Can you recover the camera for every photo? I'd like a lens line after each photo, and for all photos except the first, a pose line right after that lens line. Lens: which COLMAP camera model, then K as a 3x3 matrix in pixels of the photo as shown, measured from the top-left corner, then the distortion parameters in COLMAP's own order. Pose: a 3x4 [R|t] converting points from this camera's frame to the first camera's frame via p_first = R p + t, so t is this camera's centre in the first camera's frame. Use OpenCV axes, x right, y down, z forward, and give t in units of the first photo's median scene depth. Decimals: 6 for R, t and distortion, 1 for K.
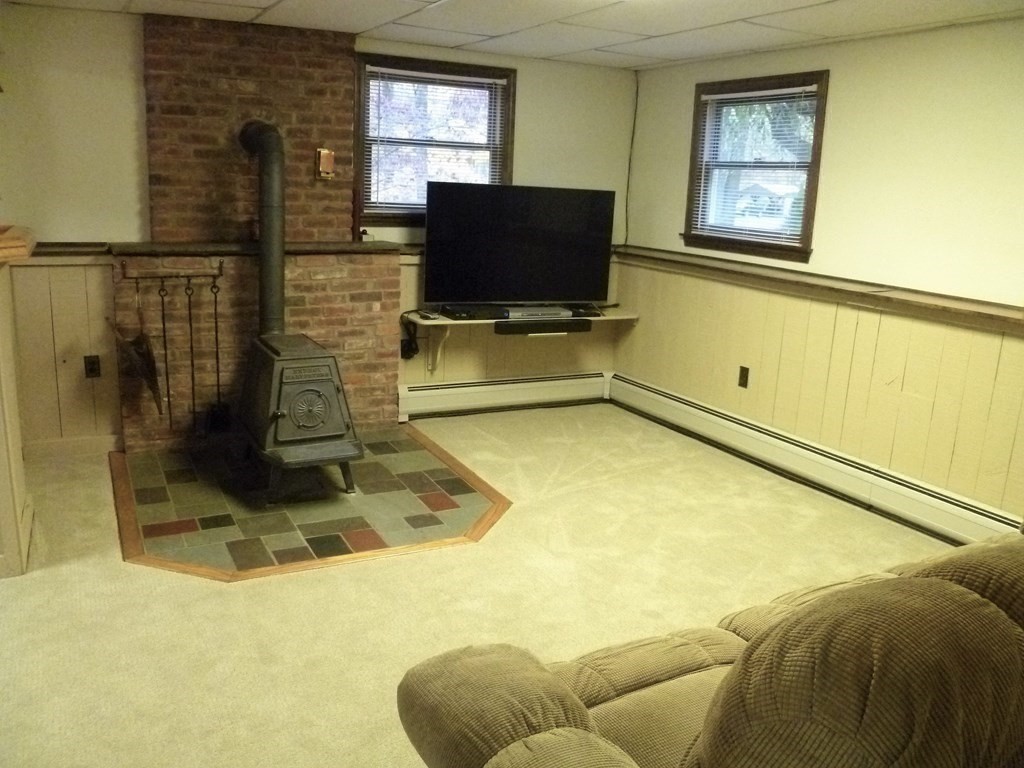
lens RADIAL K [[843.2, 0, 512.0], [0, 843.2, 384.0], [0, 0, 1]] dist [-0.110028, 0.052907]
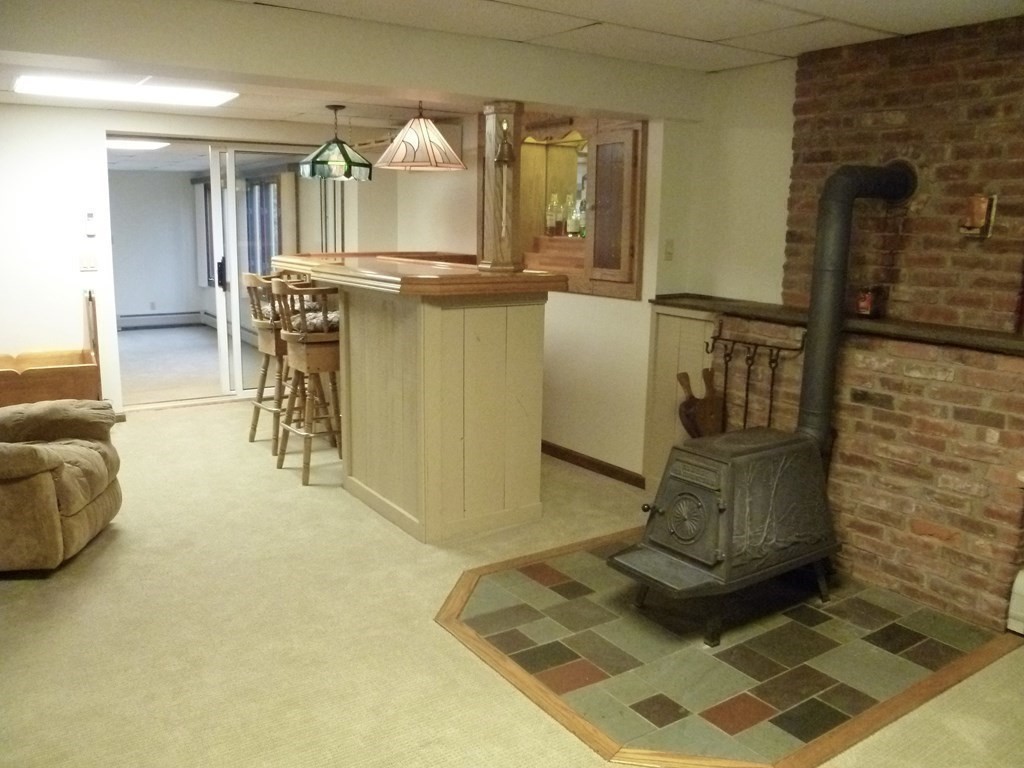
lens RADIAL K [[843.2, 0, 512.0], [0, 843.2, 384.0], [0, 0, 1]] dist [-0.110028, 0.052907]
pose [[0.108753, 0.151891, -0.982396, 0.418754], [-0.236150, 0.963914, 0.122892, -0.125741], [0.965612, 0.218628, 0.140698, 0.580119]]
